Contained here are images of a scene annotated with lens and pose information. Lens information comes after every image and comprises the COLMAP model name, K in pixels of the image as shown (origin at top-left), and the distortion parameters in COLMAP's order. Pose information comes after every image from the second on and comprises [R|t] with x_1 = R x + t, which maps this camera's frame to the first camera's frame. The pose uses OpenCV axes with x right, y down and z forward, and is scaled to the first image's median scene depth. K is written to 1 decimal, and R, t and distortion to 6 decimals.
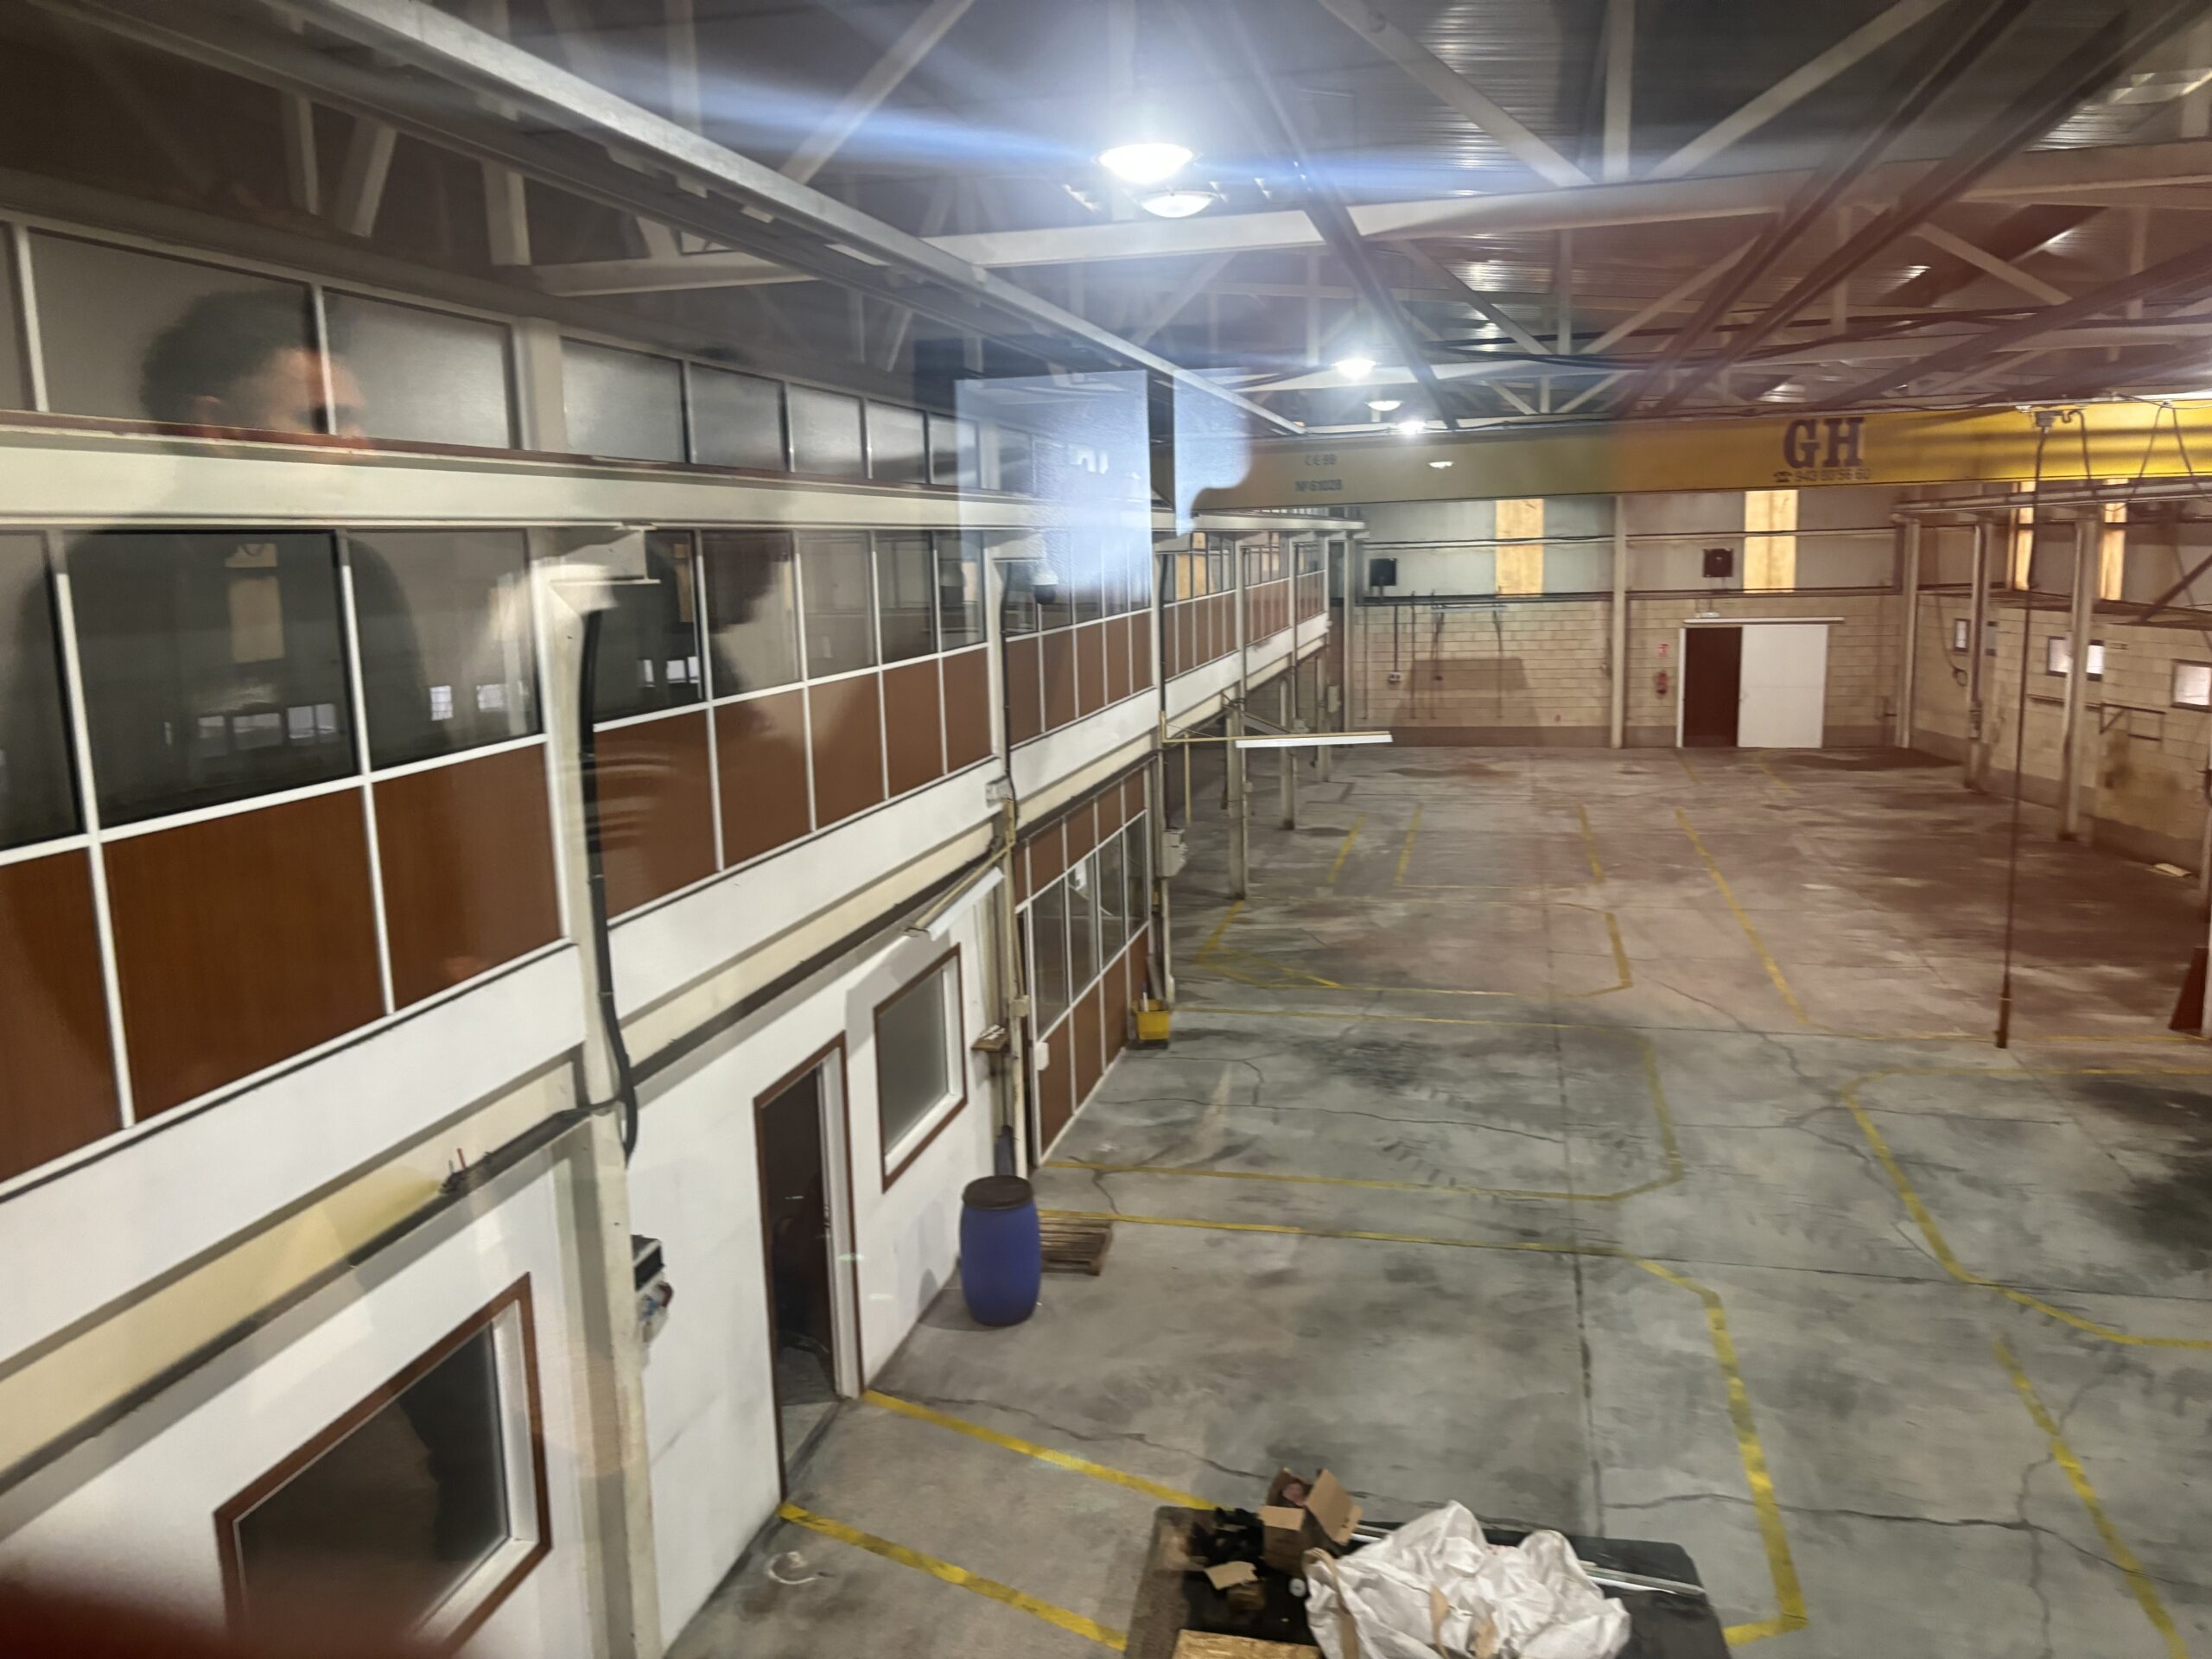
lens RADIAL K [[1686.5, 0, 1122.5], [0, 1686.5, 817.4], [0, 0, 1]] dist [0.046682, -0.033064]
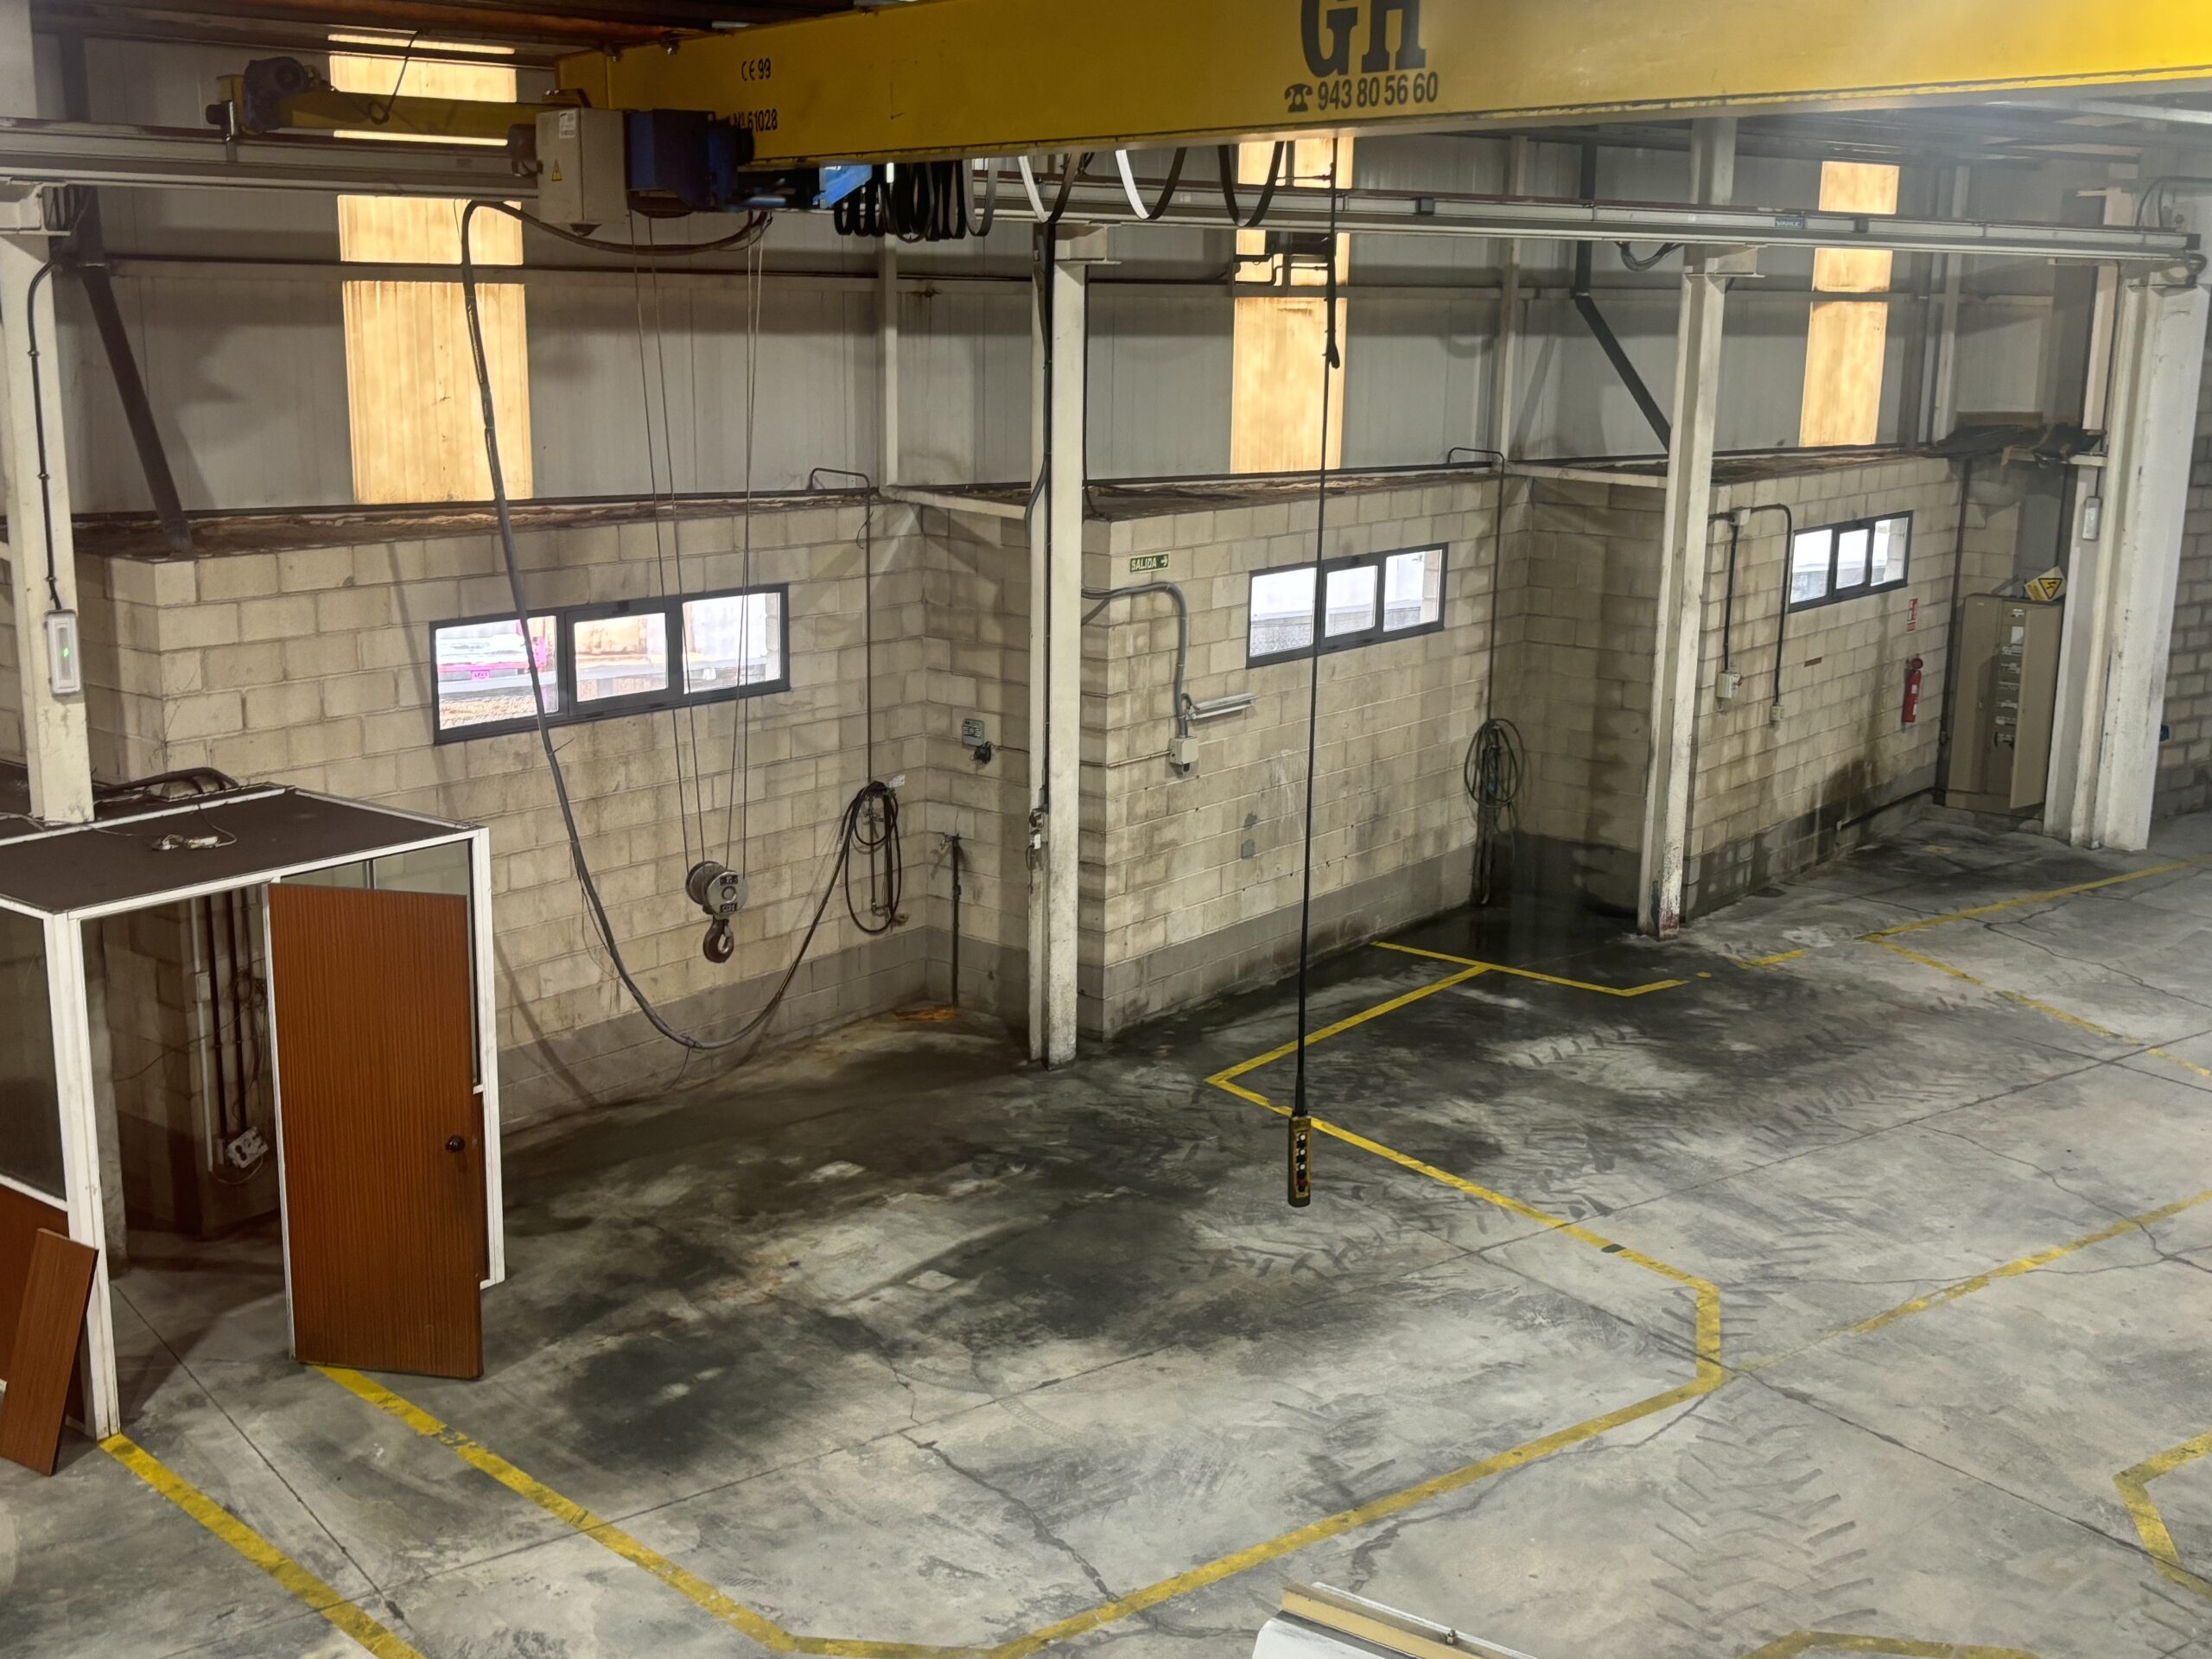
lens RADIAL K [[2447.3, 0, 1105.2], [0, 2447.3, 848.1], [0, 0, 1]] dist [0.032037, 0.000000]
pose [[-0.760331, -0.132778, 0.635819, 0.024534], [0.109189, 0.938826, 0.326626, -0.084639], [-0.640292, 0.317768, -0.699321, 0.541881]]
